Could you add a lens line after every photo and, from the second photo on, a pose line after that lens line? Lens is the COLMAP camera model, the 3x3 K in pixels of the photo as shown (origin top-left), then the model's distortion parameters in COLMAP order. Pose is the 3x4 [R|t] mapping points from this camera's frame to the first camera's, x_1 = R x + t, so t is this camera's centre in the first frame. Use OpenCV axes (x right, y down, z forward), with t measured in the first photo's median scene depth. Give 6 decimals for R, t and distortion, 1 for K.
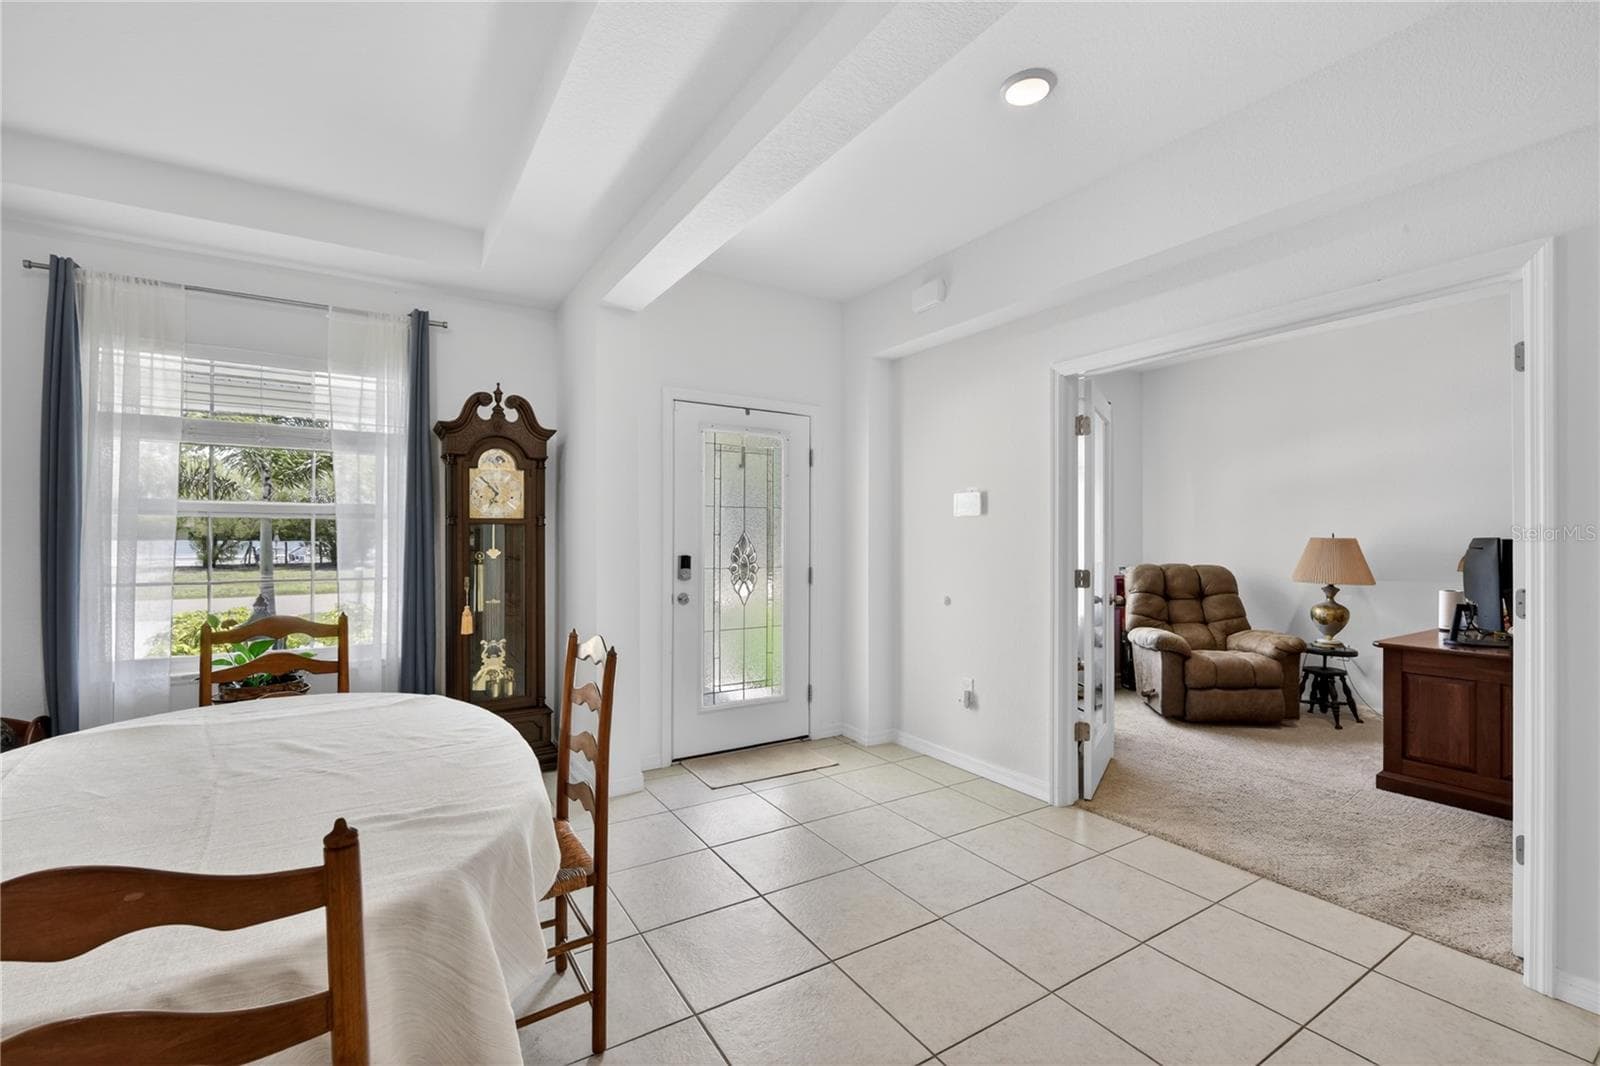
lens RADIAL K [[673.9, 0, 803.5], [0, 673.9, 541.9], [0, 0, 1]] dist [-0.002882, -0.000404]
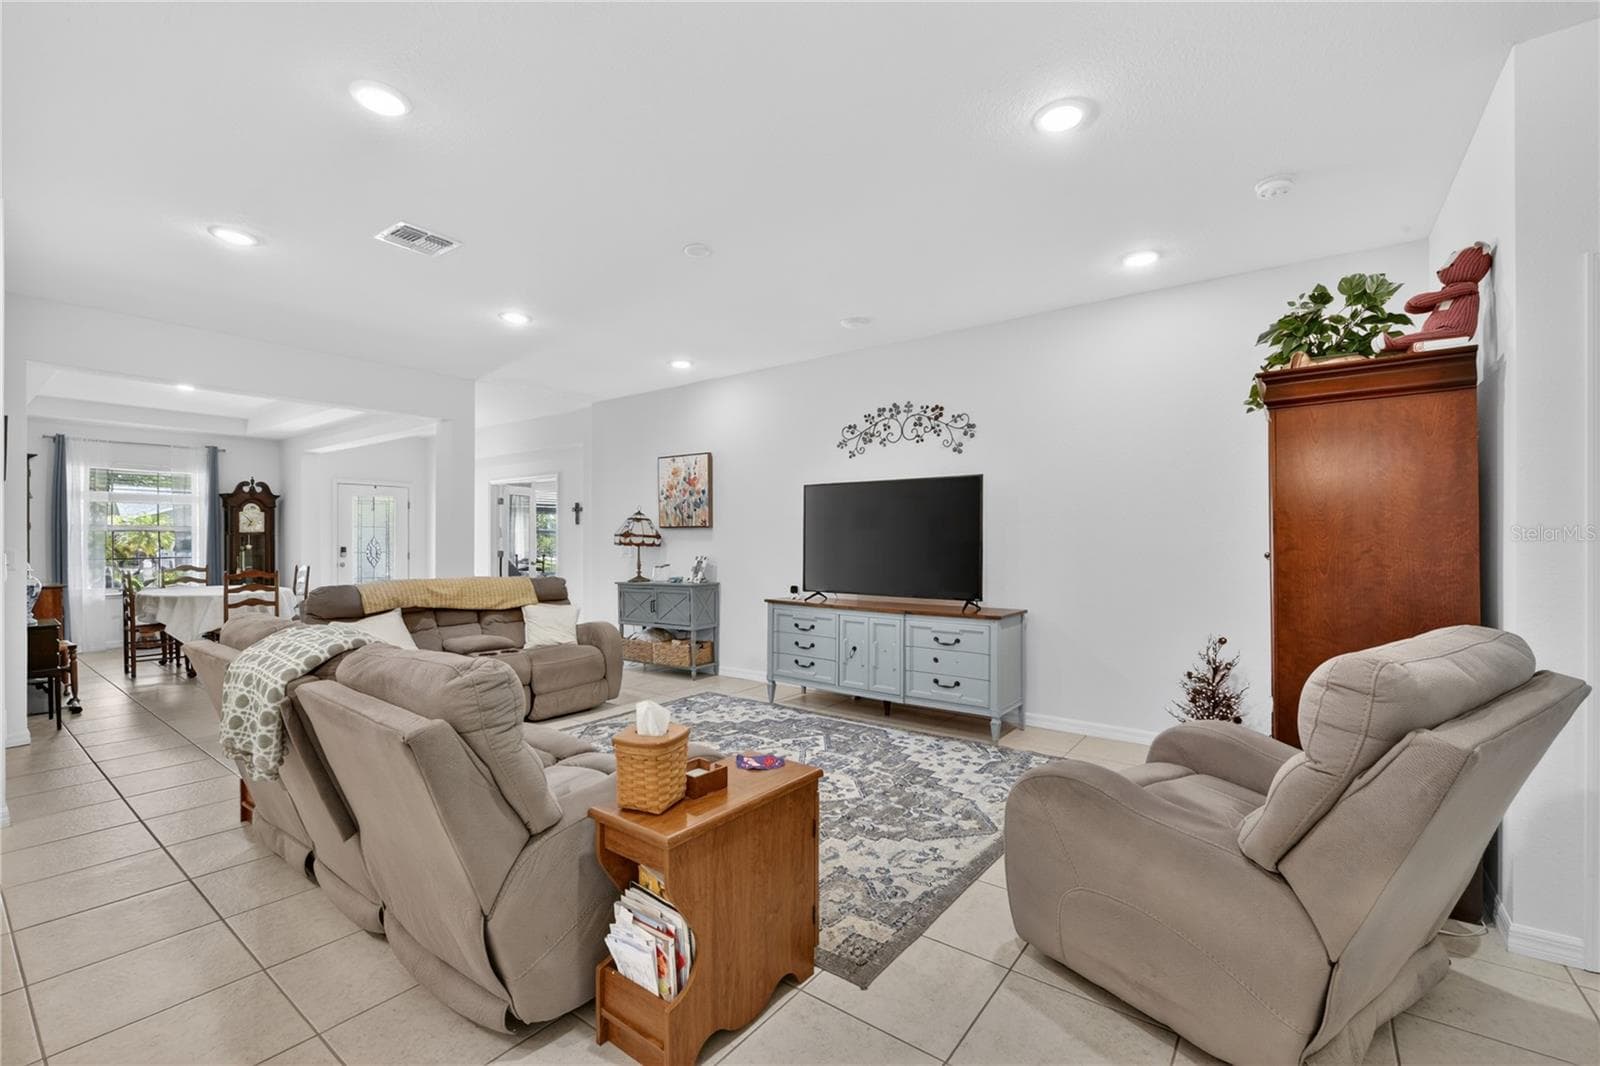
lens RADIAL K [[673.9, 0, 803.6], [0, 673.9, 542.3], [0, 0, 1]] dist [-0.002882, -0.000404]
pose [[0.936279, -0.002240, 0.351251, 0.556752], [-0.000235, 0.999975, 0.007004, -0.016256], [-0.351258, -0.006641, 0.936255, -1.971984]]
